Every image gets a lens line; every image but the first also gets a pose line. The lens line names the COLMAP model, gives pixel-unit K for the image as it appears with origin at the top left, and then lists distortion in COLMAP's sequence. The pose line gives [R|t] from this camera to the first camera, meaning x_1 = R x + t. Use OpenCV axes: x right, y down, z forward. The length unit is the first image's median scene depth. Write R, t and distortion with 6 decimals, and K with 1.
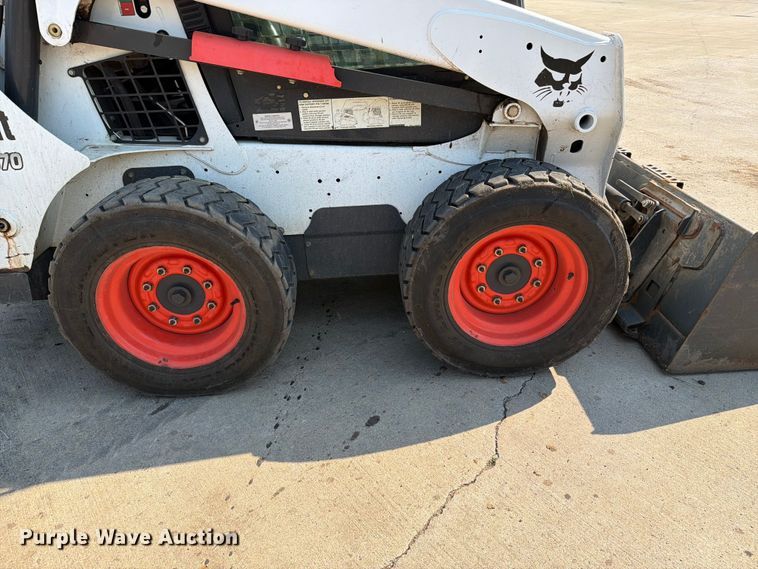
lens RADIAL K [[534.8, 0, 387.2], [0, 534.8, 284.4], [0, 0, 1]] dist [0.043670, -0.057650]
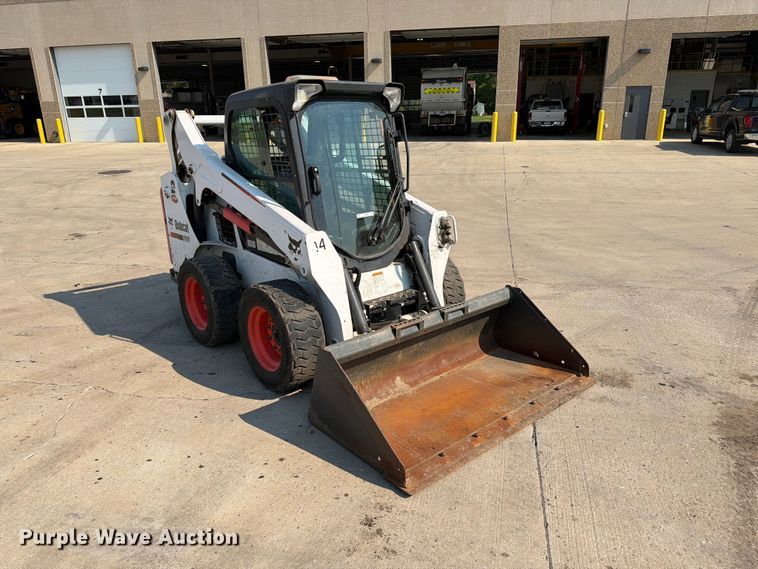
lens RADIAL K [[536.7, 0, 379.8], [0, 536.7, 283.1], [0, 0, 1]] dist [0.120824, -0.197372]
pose [[0.604551, 0.231193, -0.762278, 2.003896], [-0.381570, 0.924069, -0.022355, -0.307664], [0.699229, 0.304377, 0.646864, -0.093079]]
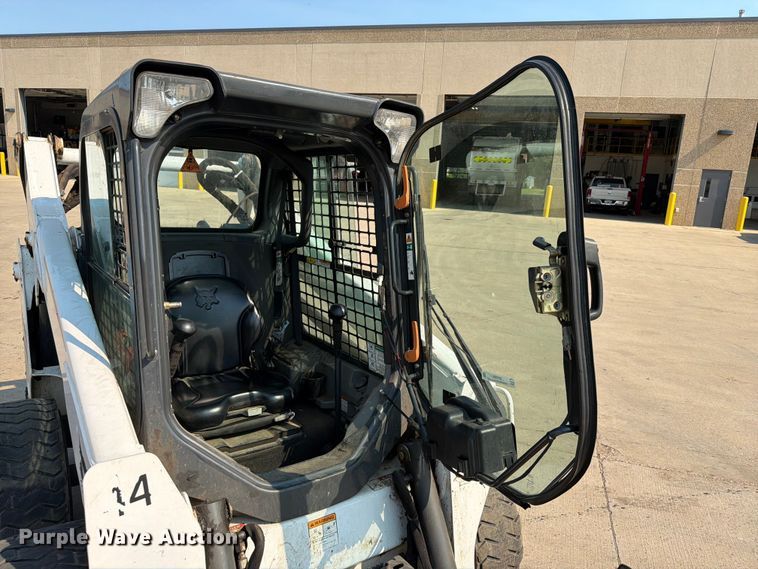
lens RADIAL K [[537.2, 0, 378.1], [0, 537.2, 281.9], [0, 0, 1]] dist [0.040354, -0.056986]
pose [[0.521949, 0.198032, -0.829670, 1.071912], [-0.472064, 0.877201, -0.087600, -0.716044], [0.710440, 0.437380, 0.551338, 0.673122]]
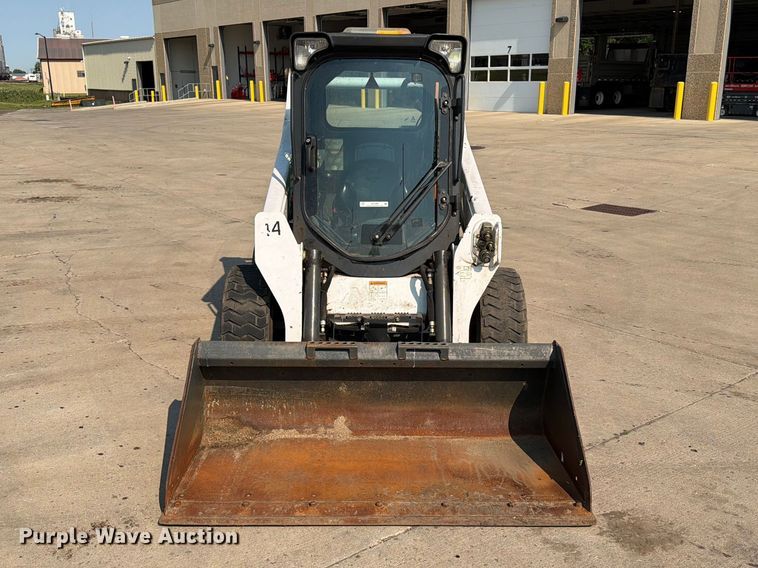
lens RADIAL K [[745.8, 0, 379.0], [0, 745.8, 284.0], [0, 0, 1]] dist [0.154974, -0.293591]
pose [[-0.047265, 0.261076, -0.964160, 2.552188], [-0.495325, 0.832080, 0.249593, -0.963630], [0.867421, 0.489370, 0.089990, 1.098891]]
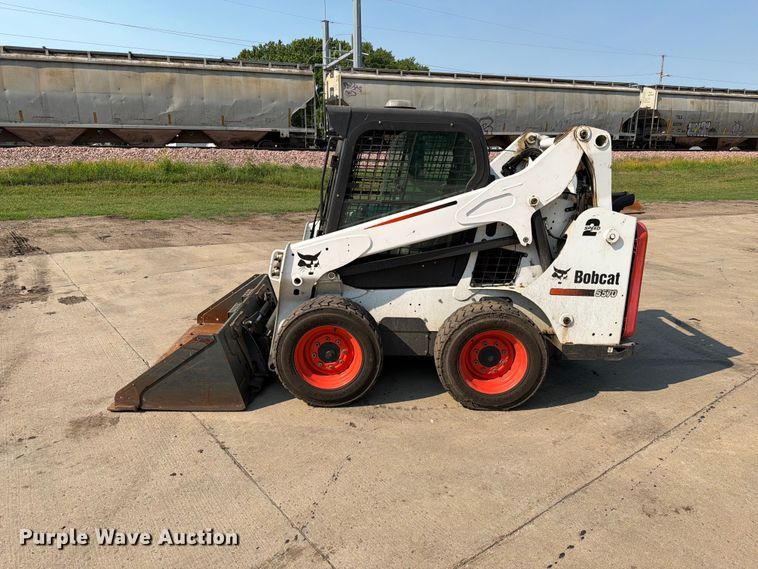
lens RADIAL K [[529.4, 0, 376.4], [0, 529.4, 283.4], [0, 0, 1]] dist [0.087393, -0.119283]
pose [[-0.997708, -0.007854, 0.067203, -0.138535], [0.039986, 0.732801, 0.679267, -1.994154], [-0.054581, 0.680398, -0.730807, 3.046941]]
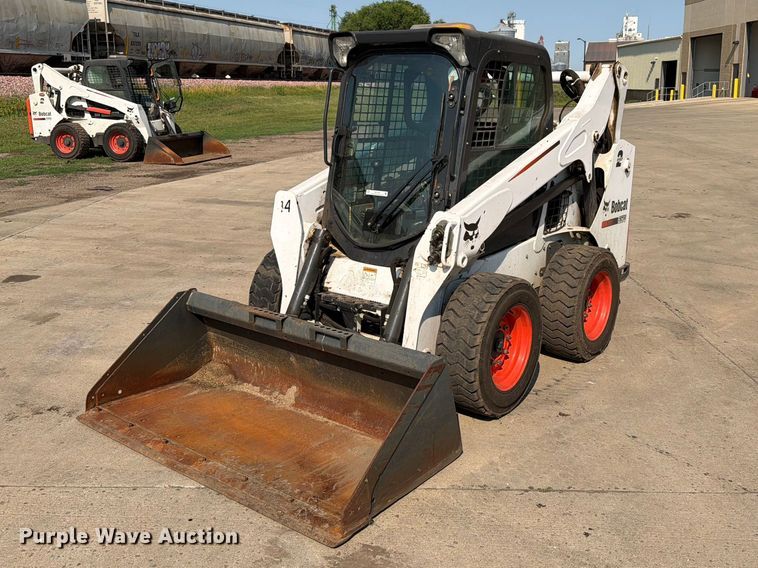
lens RADIAL K [[745.1, 0, 408.3], [0, 745.1, 241.0], [0, 0, 1]] dist [0.159645, -0.346482]
pose [[-0.651298, 0.161736, -0.741385, 1.975265], [-0.370609, 0.784769, 0.496776, -1.673716], [0.662163, 0.598313, -0.451178, 2.391287]]
